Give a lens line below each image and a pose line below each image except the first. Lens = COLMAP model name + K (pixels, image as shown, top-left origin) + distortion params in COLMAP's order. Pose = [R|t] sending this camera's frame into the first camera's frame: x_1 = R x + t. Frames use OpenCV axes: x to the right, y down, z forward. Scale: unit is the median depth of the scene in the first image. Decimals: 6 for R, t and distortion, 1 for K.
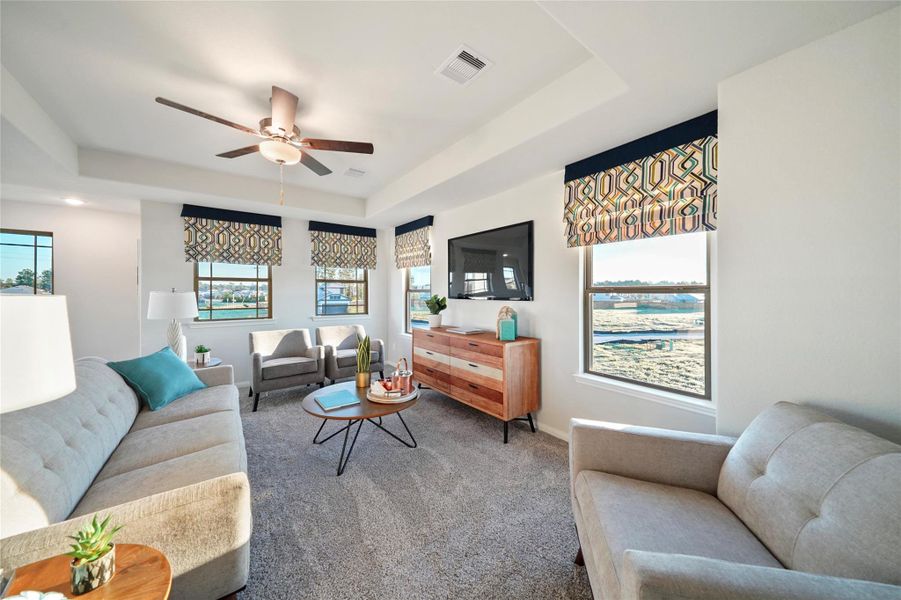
lens RADIAL K [[309.6, 0, 448.0], [0, 309.6, 293.7], [0, 0, 1]] dist [0.008325, -0.000326]
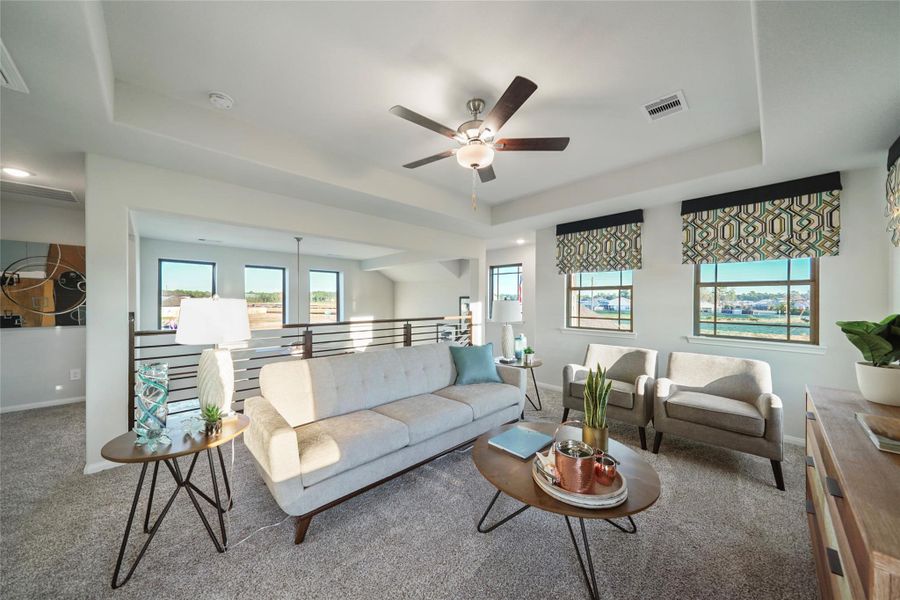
lens RADIAL K [[522.3, 0, 441.2], [0, 522.3, 297.3], [0, 0, 1]] dist [-0.011591, -0.000511]
pose [[-0.158369, -0.004143, -0.987371, 0.705944], [-0.004589, 0.999983, -0.003459, -0.007435], [0.987369, 0.003984, -0.158385, 0.555891]]
